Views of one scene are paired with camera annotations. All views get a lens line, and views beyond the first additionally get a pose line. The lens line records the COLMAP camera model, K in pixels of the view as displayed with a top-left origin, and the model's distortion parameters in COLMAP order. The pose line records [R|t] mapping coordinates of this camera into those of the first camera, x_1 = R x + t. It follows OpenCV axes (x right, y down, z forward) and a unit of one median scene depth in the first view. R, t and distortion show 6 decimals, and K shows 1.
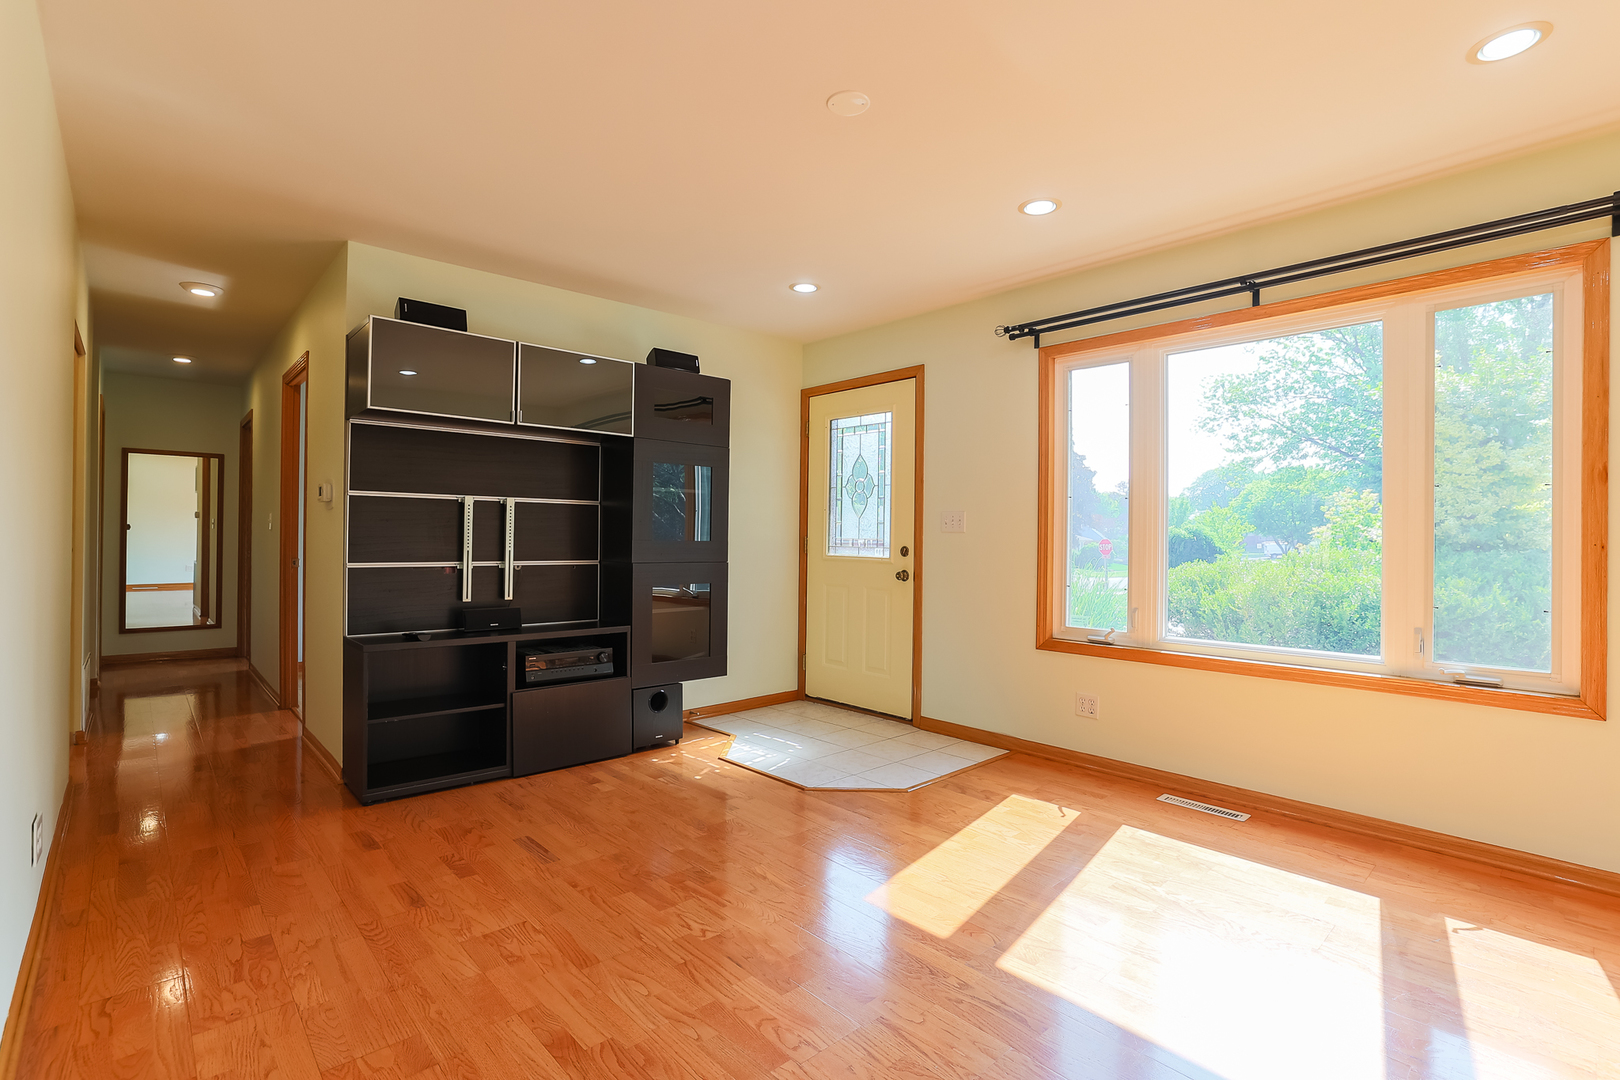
lens RADIAL K [[756.0, 0, 802.0], [0, 756.0, 537.2], [0, 0, 1]] dist [-0.046550, 0.017043]
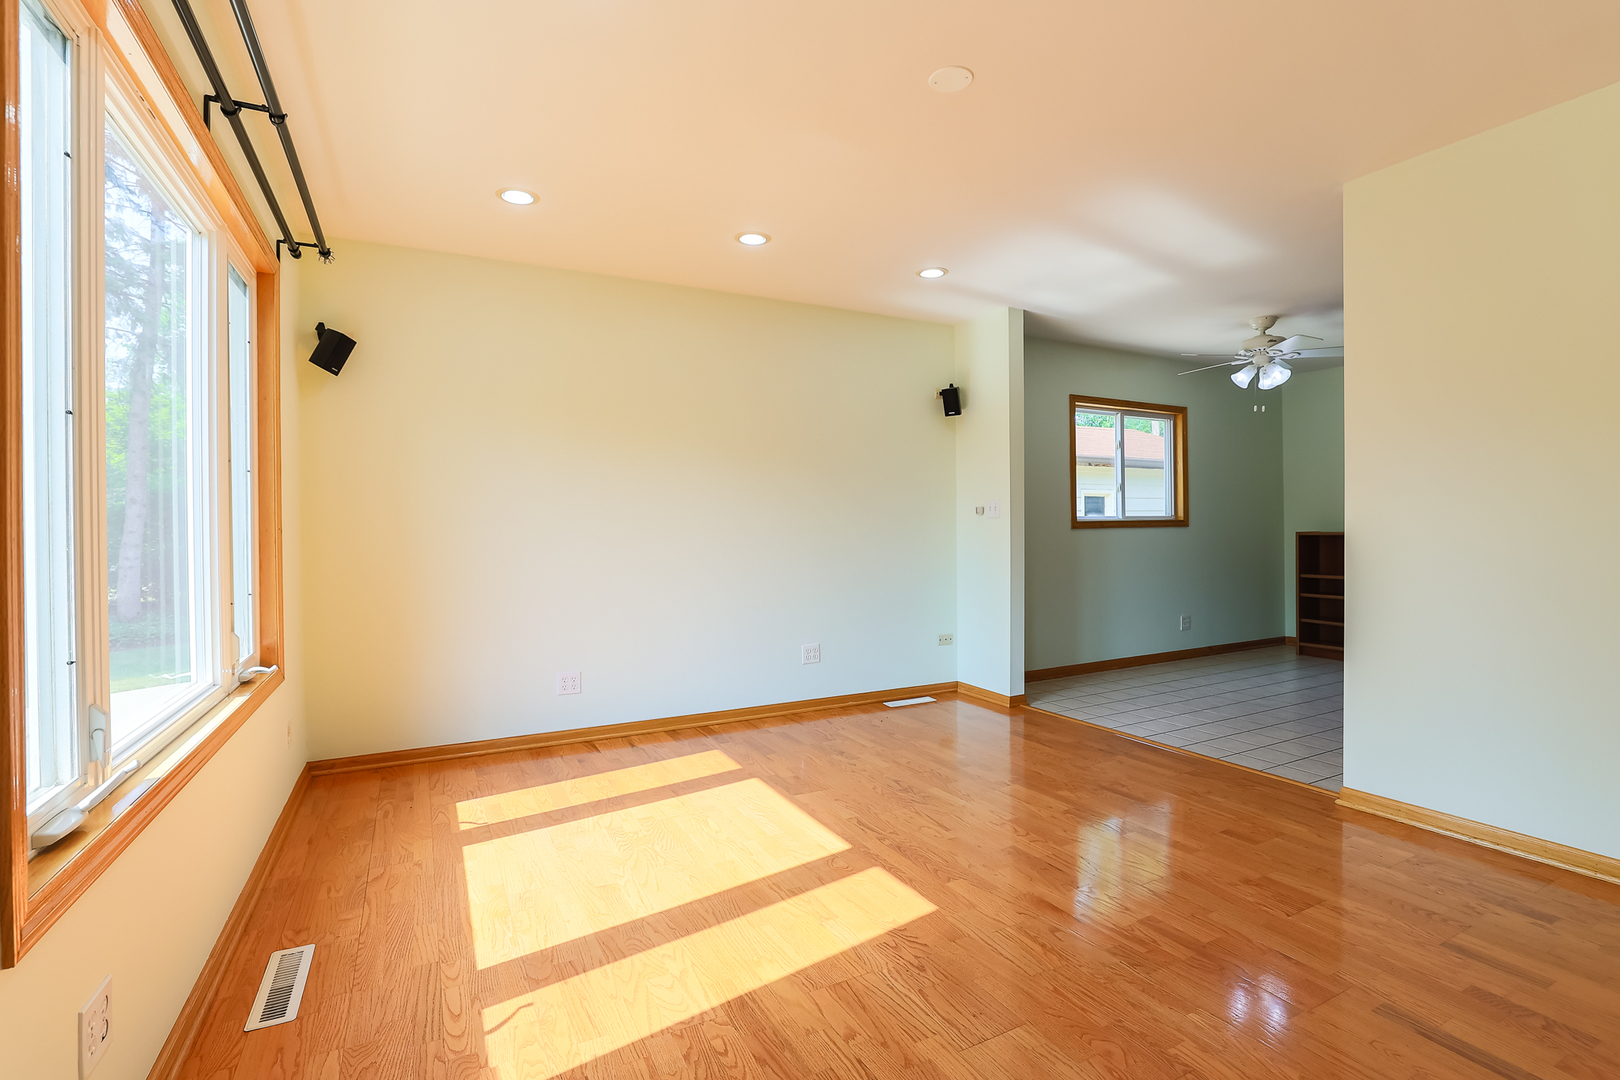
lens RADIAL K [[756.0, 0, 809.5], [0, 756.0, 531.2], [0, 0, 1]] dist [-0.046550, 0.017043]
pose [[-0.967371, -0.002821, 0.253350, -0.004523], [-0.001284, 0.999980, 0.006228, 0.003459], [-0.253362, 0.005700, -0.967355, 1.204160]]
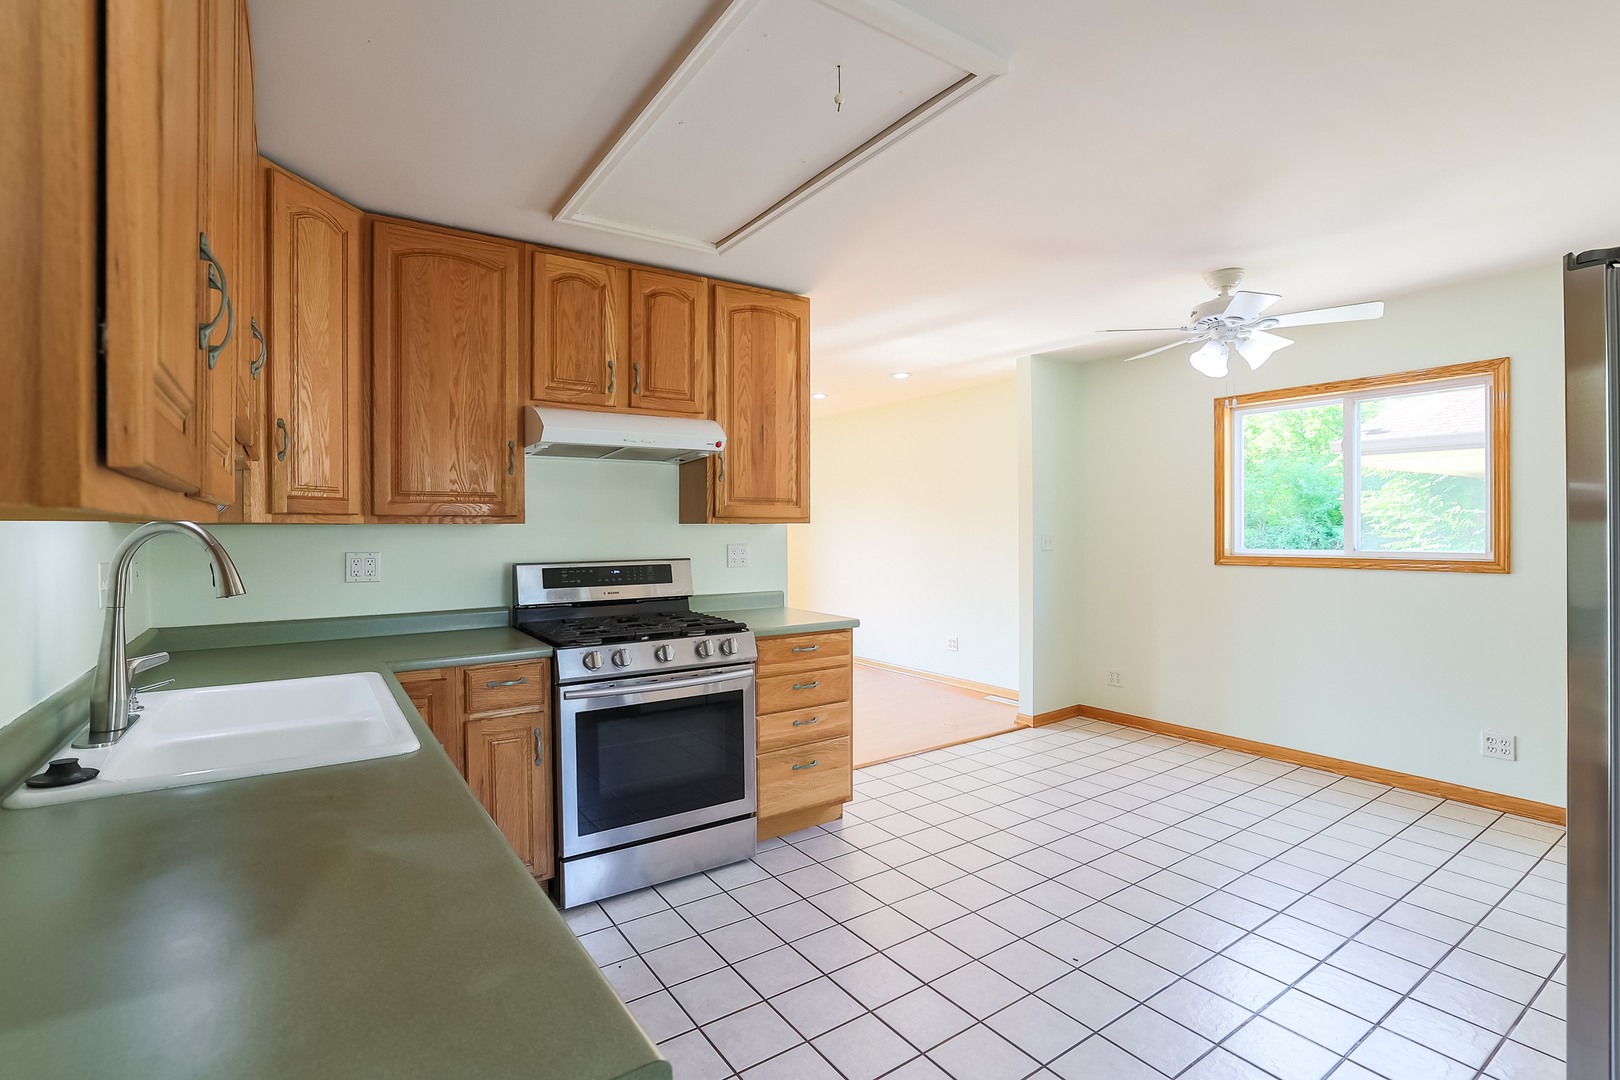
lens RADIAL K [[756.0, 0, 805.0], [0, 756.0, 531.2], [0, 0, 1]] dist [-0.046550, 0.017043]
pose [[0.140133, -0.014101, 0.990032, -1.401071], [0.007027, 0.999888, 0.013247, -0.066470], [-0.990108, 0.005100, 0.140216, 0.126003]]
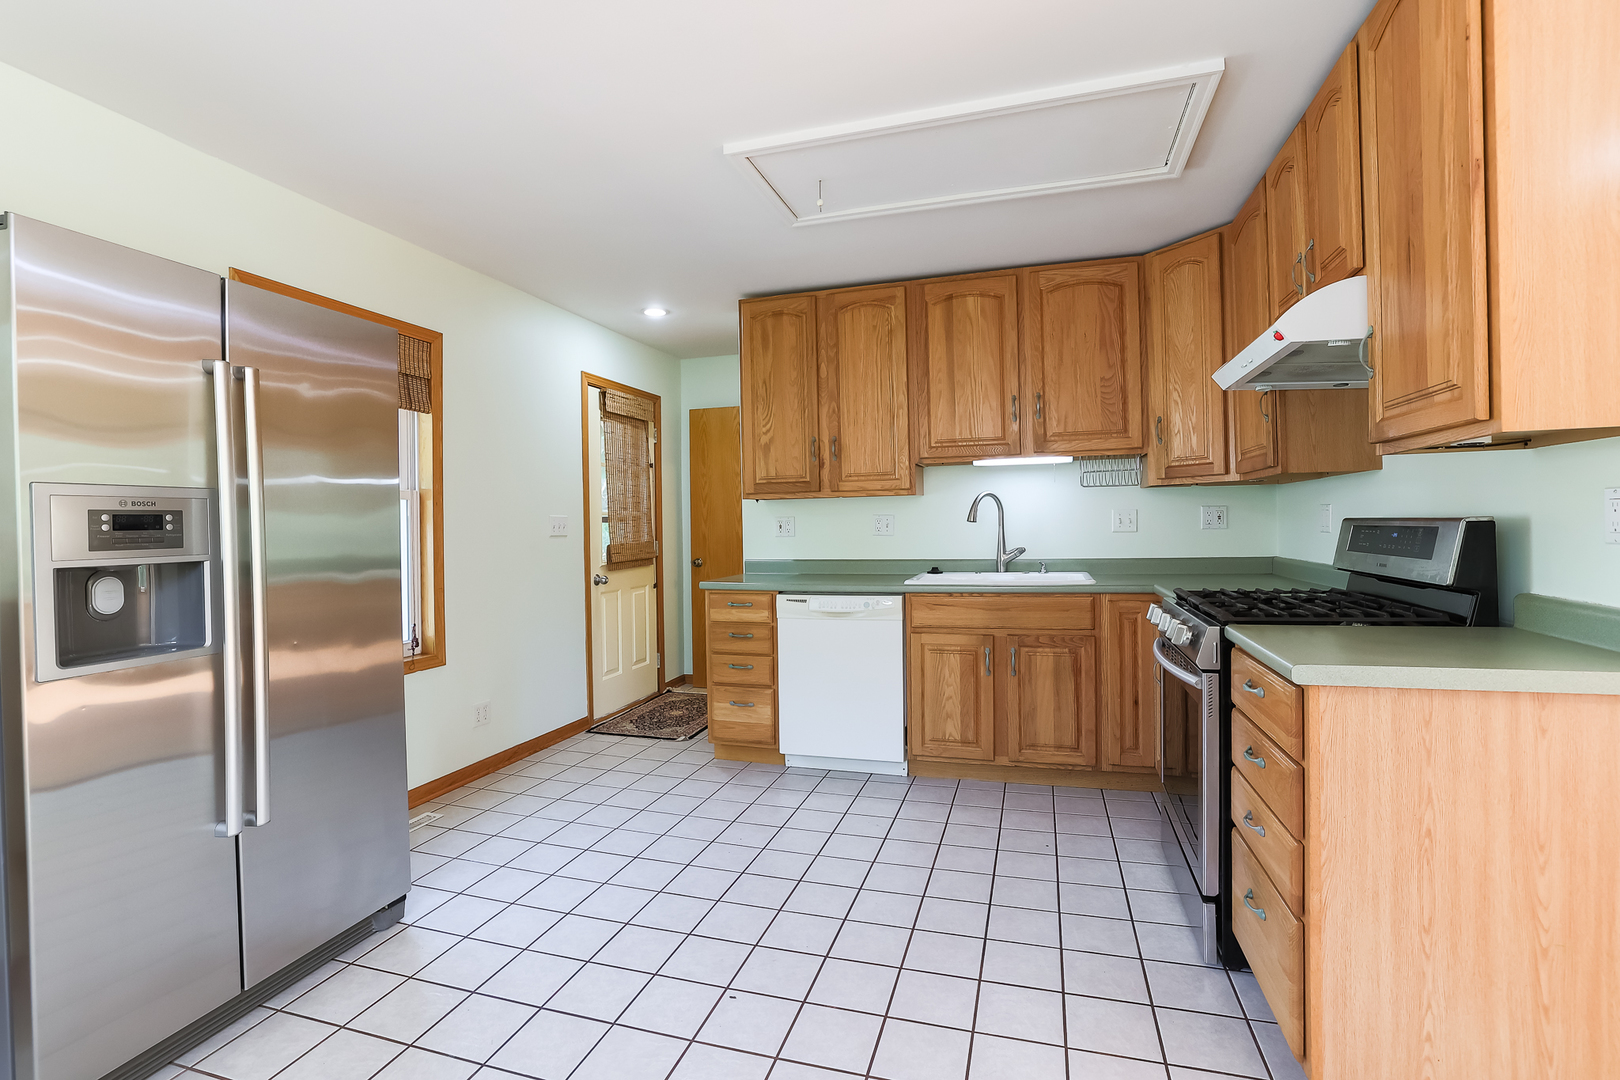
lens RADIAL K [[756.0, 0, 805.5], [0, 756.0, 532.5], [0, 0, 1]] dist [-0.046550, 0.017043]
pose [[0.505617, -0.007851, -0.862722, -0.300733], [0.023041, 0.999725, 0.004406, -0.024015], [0.862450, -0.022105, 0.505659, -0.215048]]
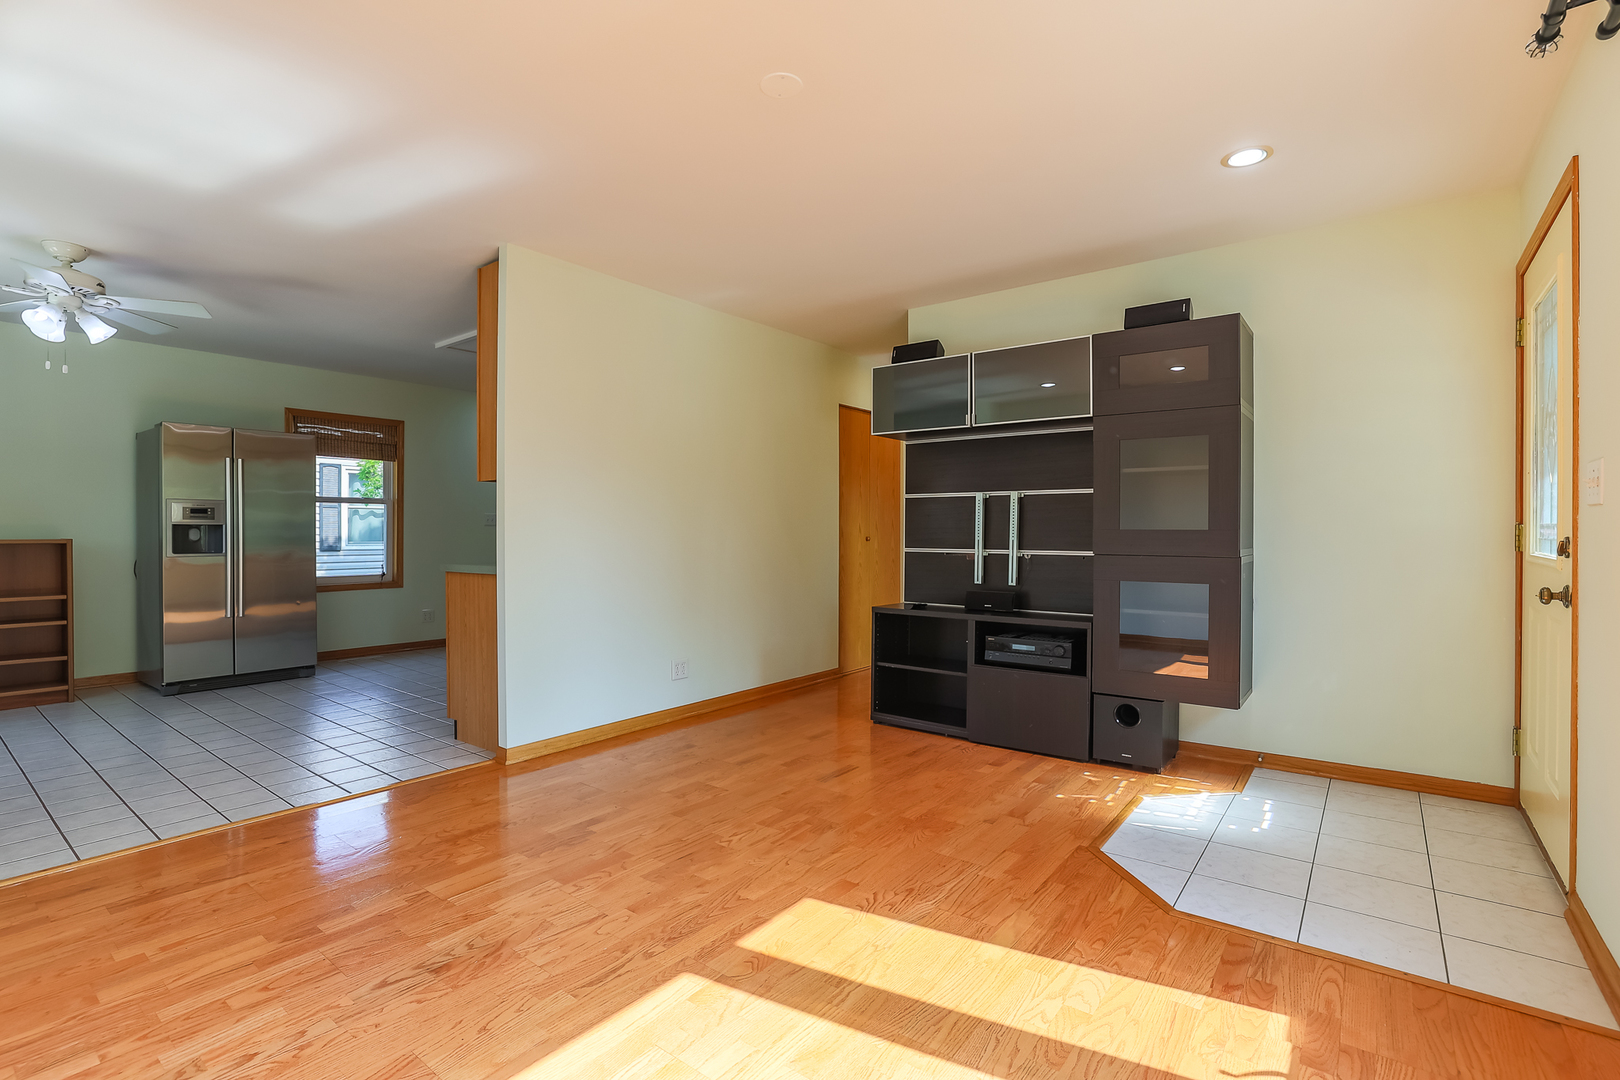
lens RADIAL K [[756.0, 0, 800.0], [0, 756.0, 534.7], [0, 0, 1]] dist [-0.046550, 0.017043]
pose [[0.164970, -0.005030, -0.986286, 0.633132], [0.002285, 0.999986, -0.004718, 0.014409], [0.986296, -0.001476, 0.164979, 0.515859]]
